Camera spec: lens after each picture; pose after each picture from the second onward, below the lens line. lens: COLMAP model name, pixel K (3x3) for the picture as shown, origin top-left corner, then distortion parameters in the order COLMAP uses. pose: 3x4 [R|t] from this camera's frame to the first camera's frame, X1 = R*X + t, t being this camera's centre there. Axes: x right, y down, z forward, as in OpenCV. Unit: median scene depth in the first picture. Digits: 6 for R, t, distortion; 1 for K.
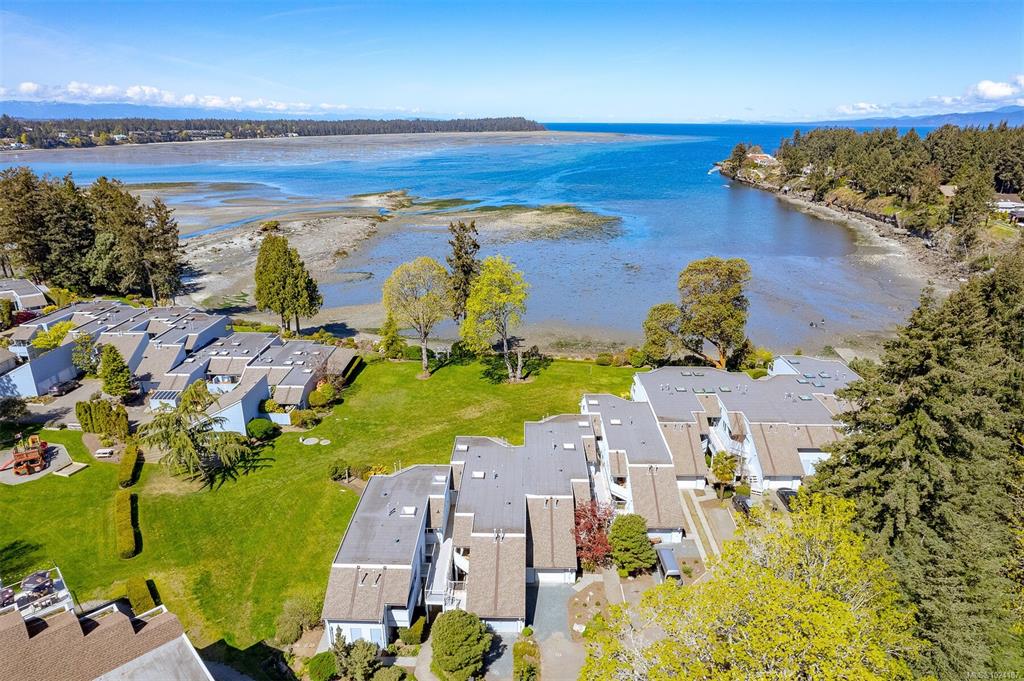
lens RADIAL K [[645.9, 0, 508.8], [0, 645.9, 336.6], [0, 0, 1]] dist [-0.047847, 0.019999]
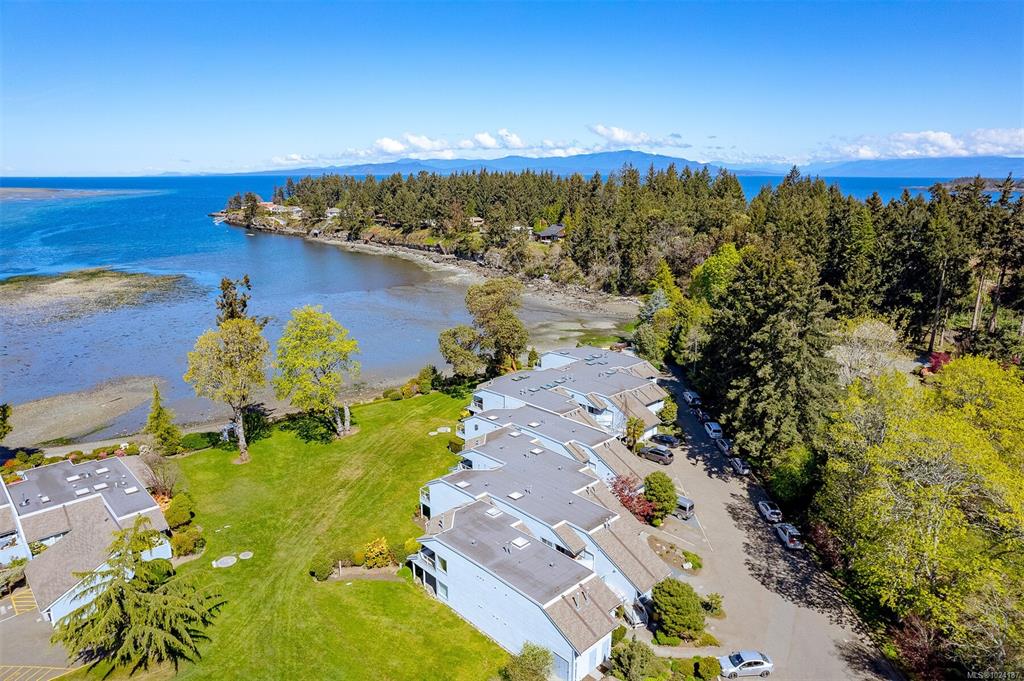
lens RADIAL K [[645.9, 0, 512.6], [0, 645.9, 337.4], [0, 0, 1]] dist [-0.047847, 0.019999]
pose [[0.716219, -0.175638, 0.675412, -0.438317], [0.223429, 0.974581, 0.016508, -0.030771], [-0.661143, 0.139083, 0.737256, 0.133037]]
